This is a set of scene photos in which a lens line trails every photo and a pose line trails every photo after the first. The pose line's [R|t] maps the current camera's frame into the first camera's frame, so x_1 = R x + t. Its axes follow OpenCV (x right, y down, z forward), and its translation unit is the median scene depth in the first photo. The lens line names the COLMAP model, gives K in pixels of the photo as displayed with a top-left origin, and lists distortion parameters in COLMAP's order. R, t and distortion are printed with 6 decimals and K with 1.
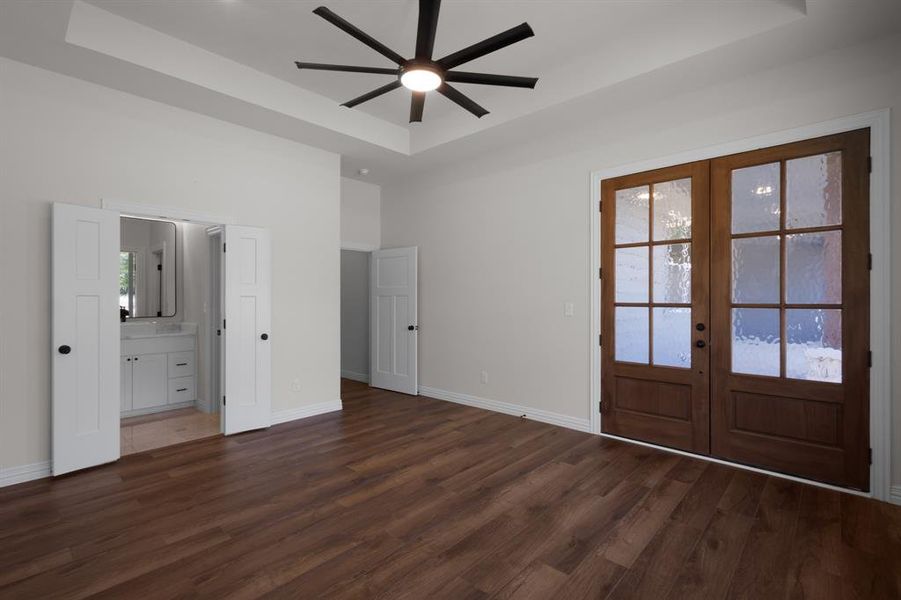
lens RADIAL K [[420.1, 0, 451.6], [0, 420.1, 298.5], [0, 0, 1]] dist [0.007841, -0.000015]
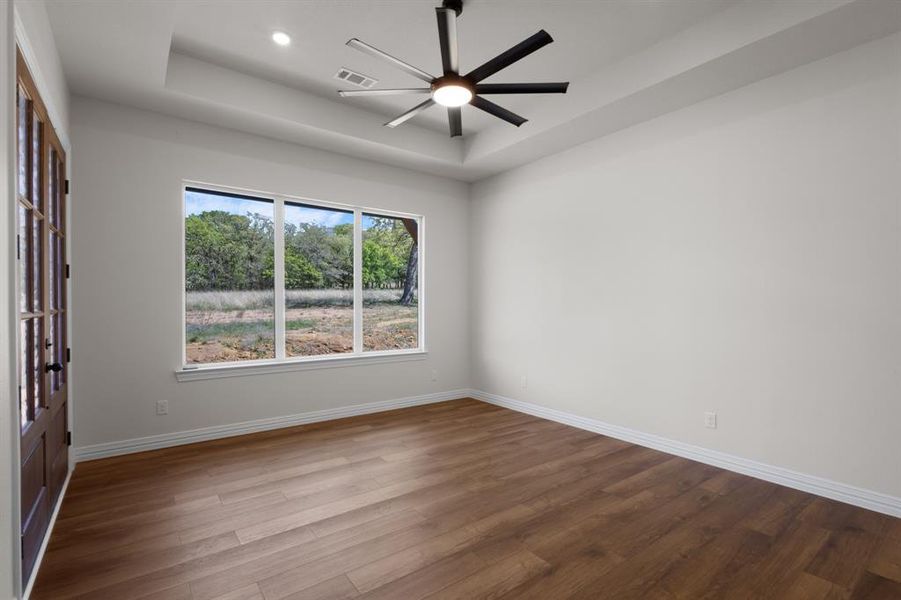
lens RADIAL K [[420.1, 0, 449.1], [0, 420.1, 303.2], [0, 0, 1]] dist [0.007841, -0.000015]
pose [[-0.982228, -0.002303, 0.187678, -0.270938], [-0.002214, 0.999997, 0.000682, -0.002983], [-0.187679, 0.000254, -0.982230, 2.082955]]
